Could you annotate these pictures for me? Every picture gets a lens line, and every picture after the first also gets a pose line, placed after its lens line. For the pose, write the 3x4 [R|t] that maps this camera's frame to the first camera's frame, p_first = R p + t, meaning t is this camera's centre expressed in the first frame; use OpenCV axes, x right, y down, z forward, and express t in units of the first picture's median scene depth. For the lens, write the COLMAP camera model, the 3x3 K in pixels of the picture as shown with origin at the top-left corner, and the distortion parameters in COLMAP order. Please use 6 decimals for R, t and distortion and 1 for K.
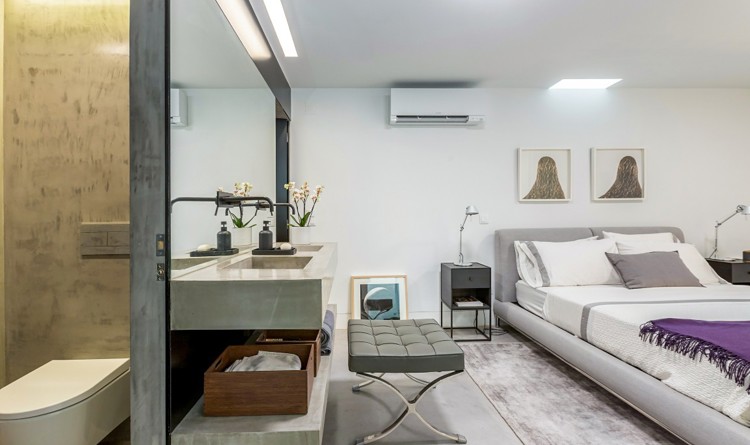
lens RADIAL K [[389.6, 0, 375.0], [0, 389.6, 222.5], [0, 0, 1]] dist [-0.000179, -0.000020]
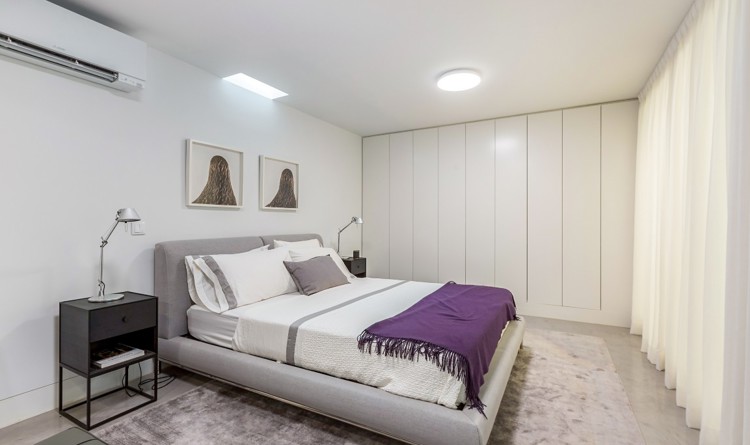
lens RADIAL K [[338.9, 0, 372.3], [0, 338.9, 223.3], [0, 0, 1]] dist [0.001823, 0.000222]
pose [[0.539755, 0.006740, 0.841795, -0.012212], [0.008221, 0.999878, -0.013277, -0.006553], [-0.841782, 0.014087, 0.539634, 0.336309]]
